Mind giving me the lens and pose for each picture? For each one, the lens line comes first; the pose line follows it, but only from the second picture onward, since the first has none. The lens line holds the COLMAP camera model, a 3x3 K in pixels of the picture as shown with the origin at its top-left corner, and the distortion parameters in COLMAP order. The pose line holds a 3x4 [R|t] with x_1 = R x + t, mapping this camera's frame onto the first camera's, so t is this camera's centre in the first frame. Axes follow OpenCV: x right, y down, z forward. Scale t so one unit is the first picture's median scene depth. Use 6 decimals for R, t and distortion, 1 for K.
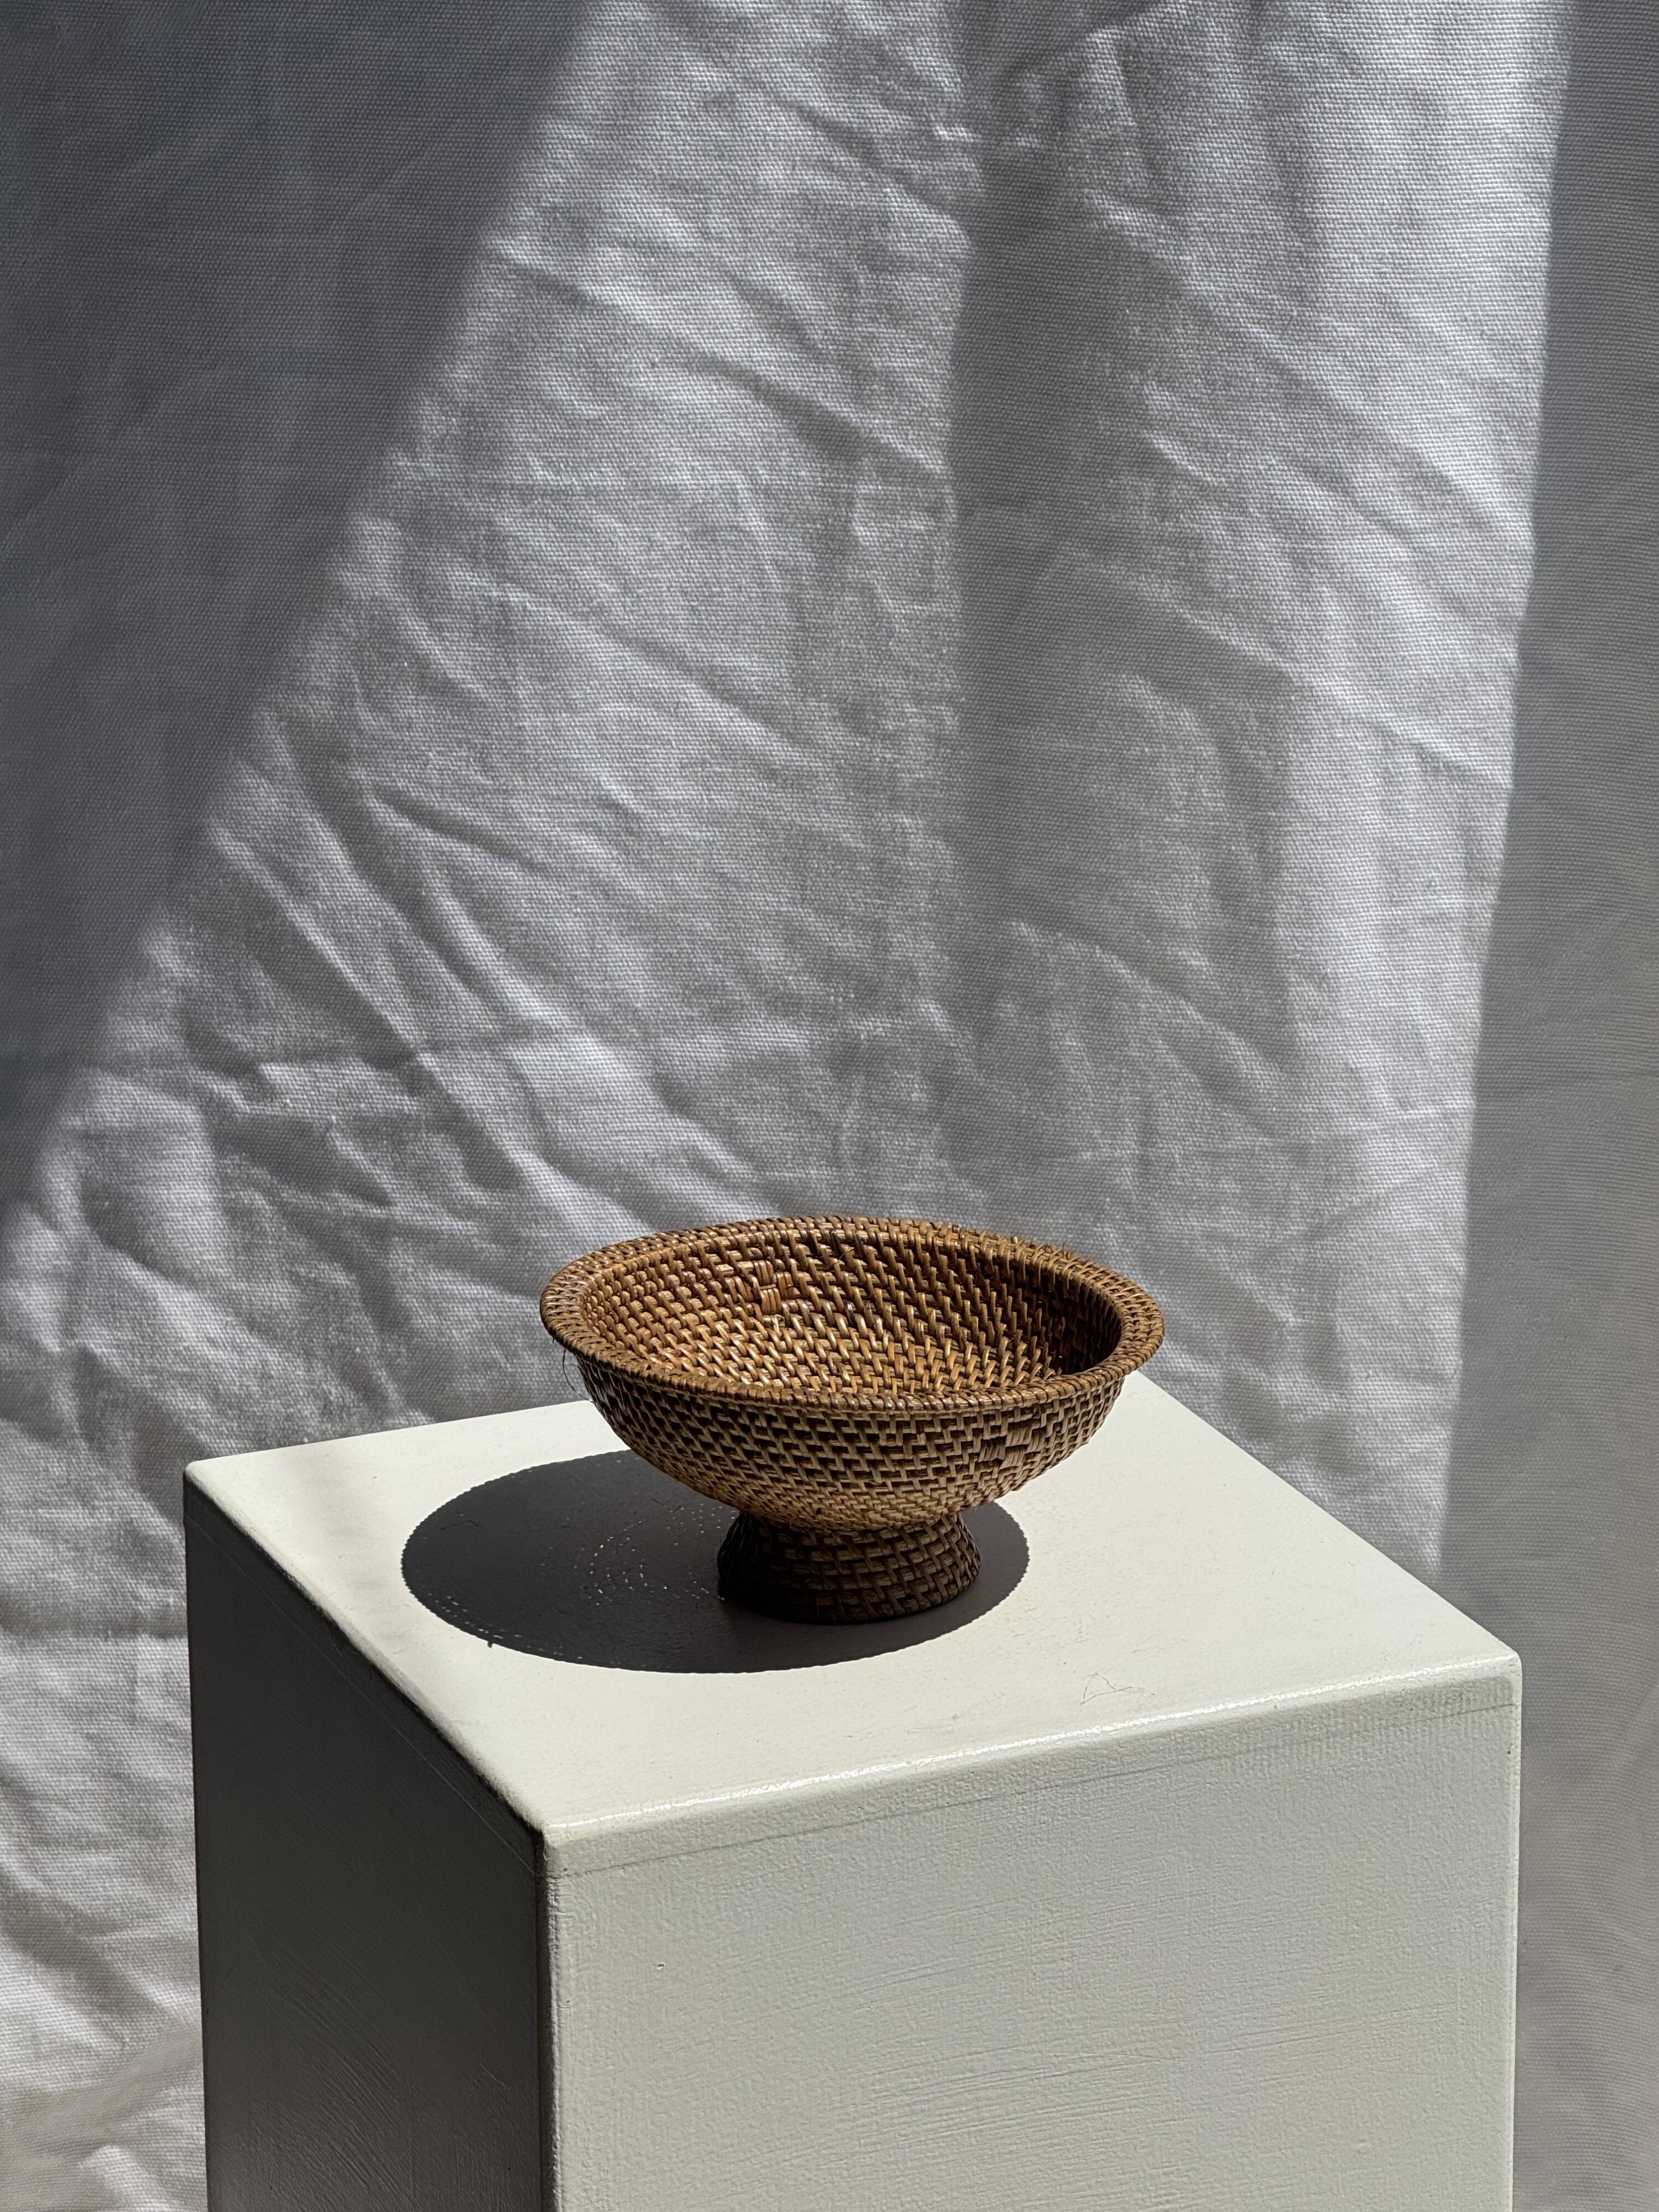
lens RADIAL K [[8171.4, 0, 1148.2], [0, 8171.4, 1276.3], [0, 0, 1]] dist [0.176902, 0.000000]
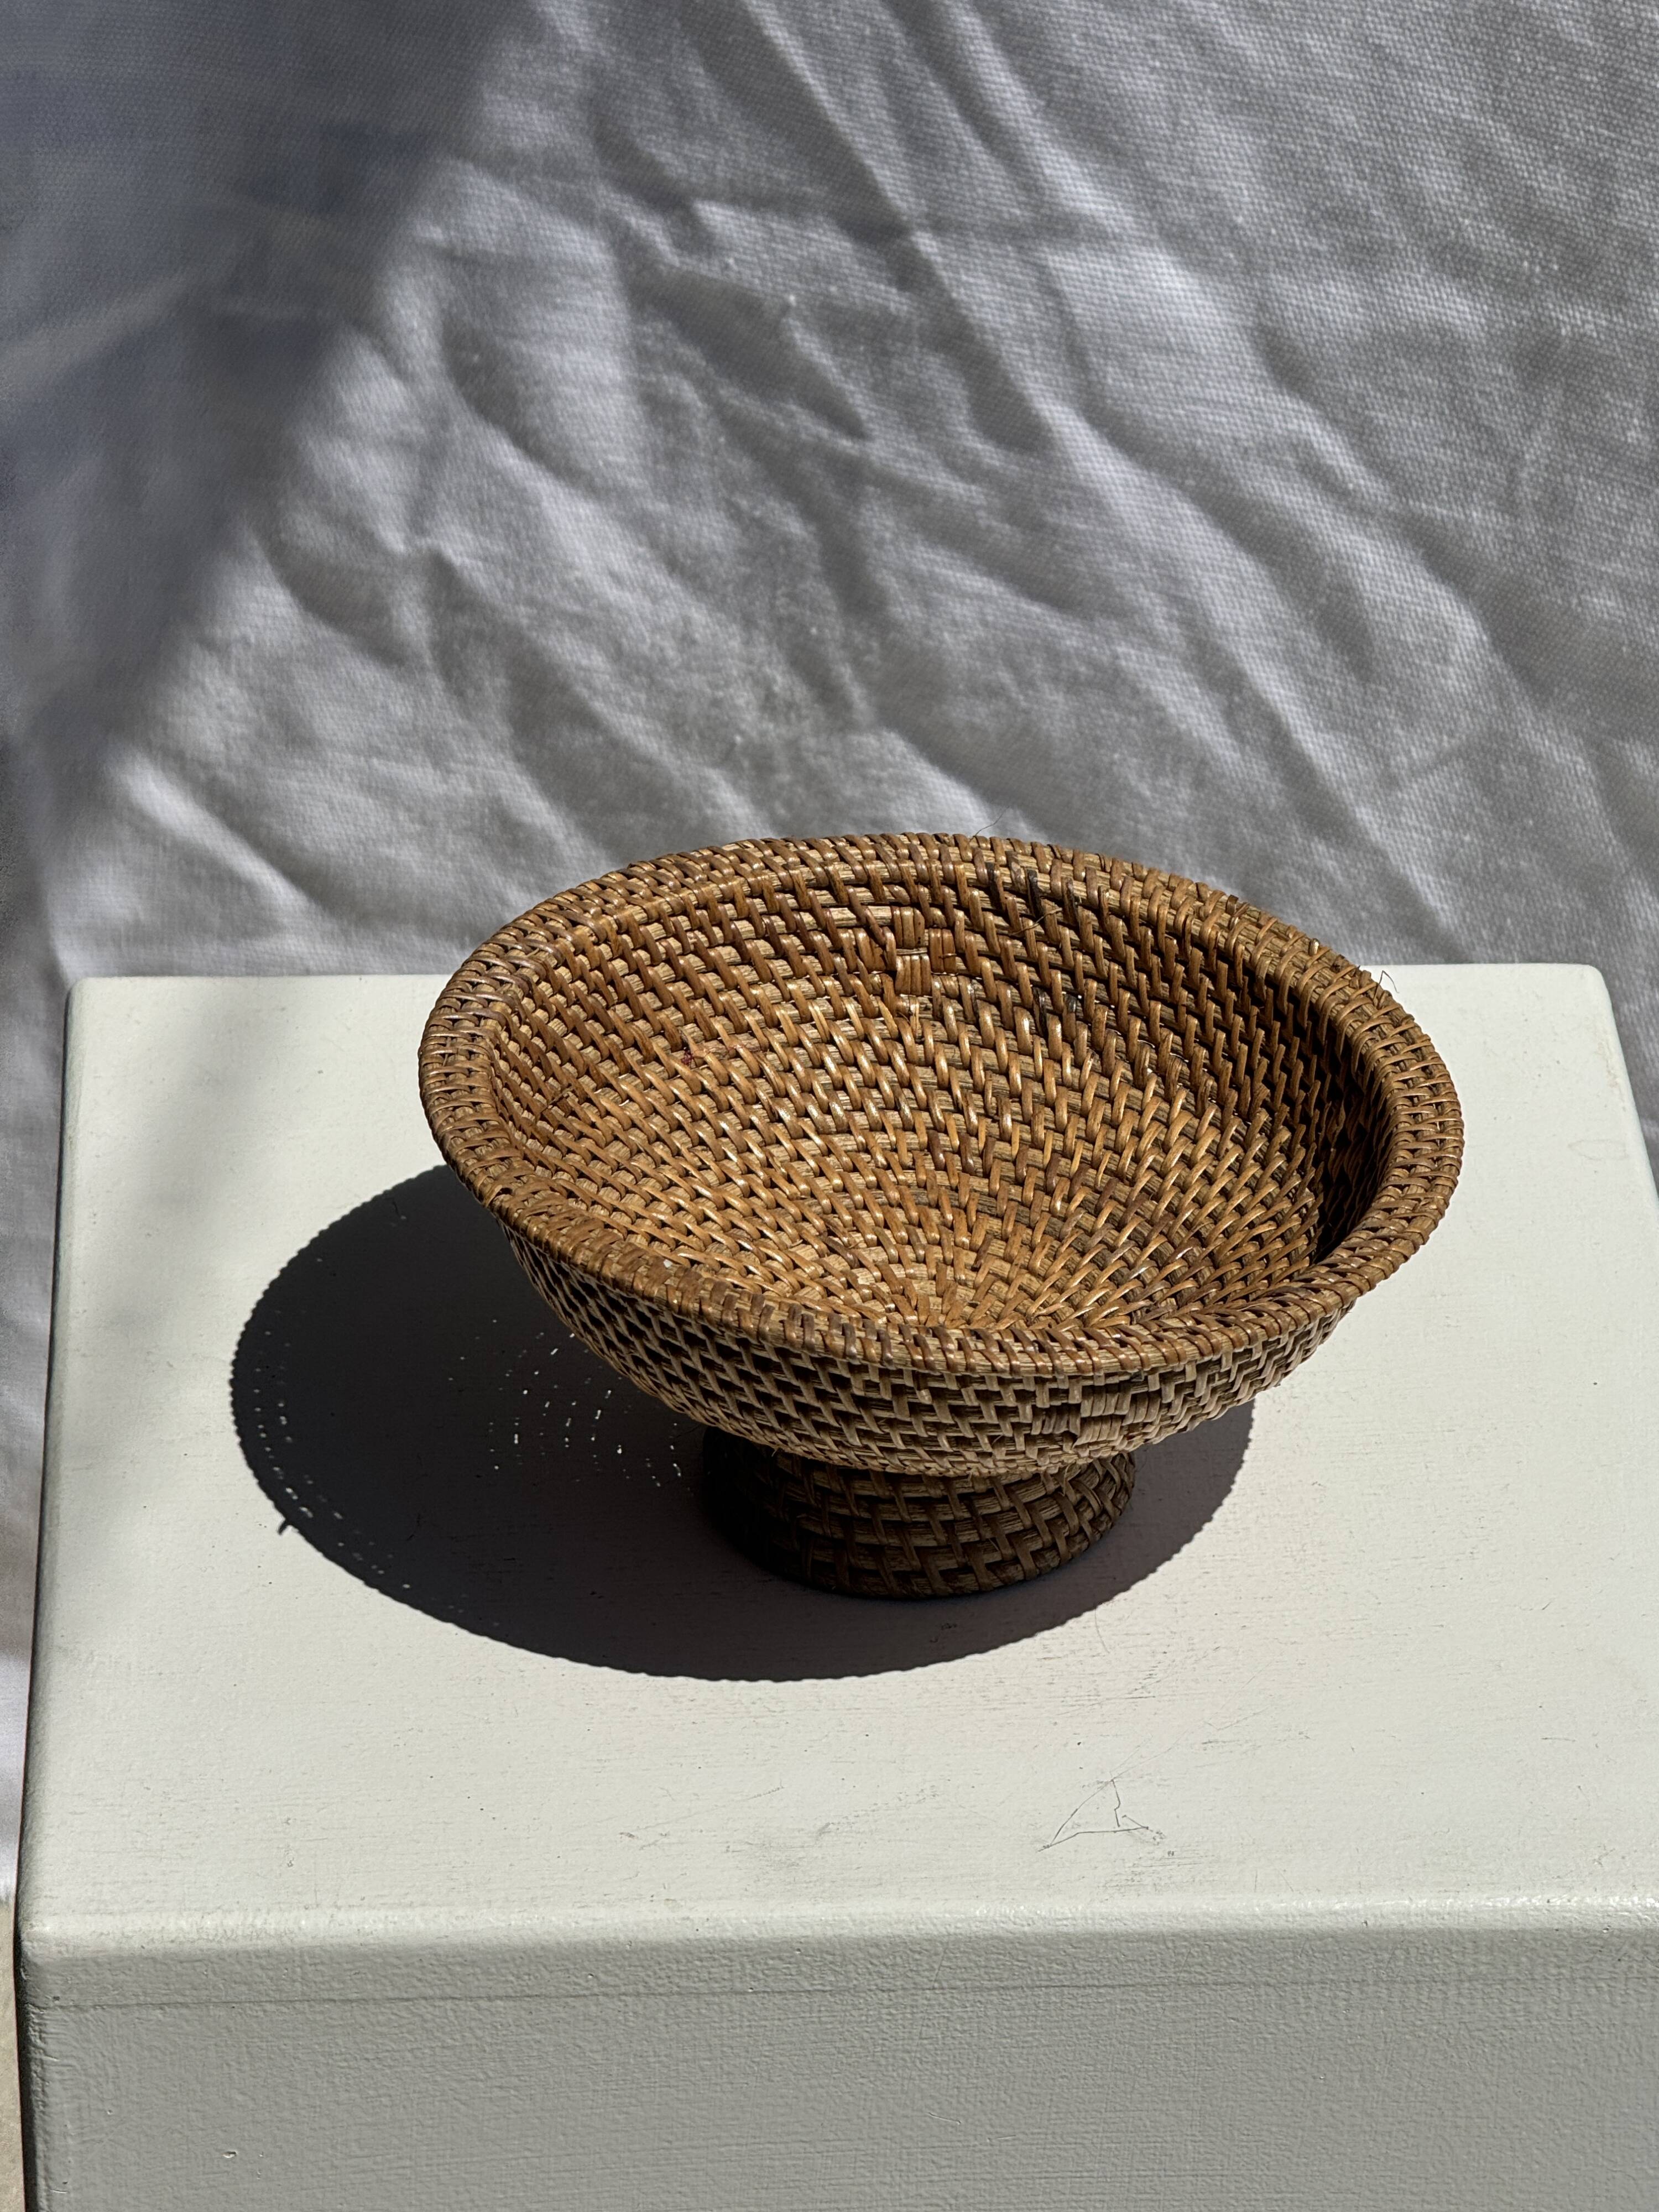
lens RADIAL K [[8171.4, 0, 991.3], [0, 8171.4, 1265.0], [0, 0, 1]] dist [0.176902, 0.000000]
pose [[0.927314, 0.222451, -0.301006, 0.132541], [-0.145762, 0.955360, 0.256984, -0.117902], [0.344736, -0.194430, 0.918343, 0.386346]]
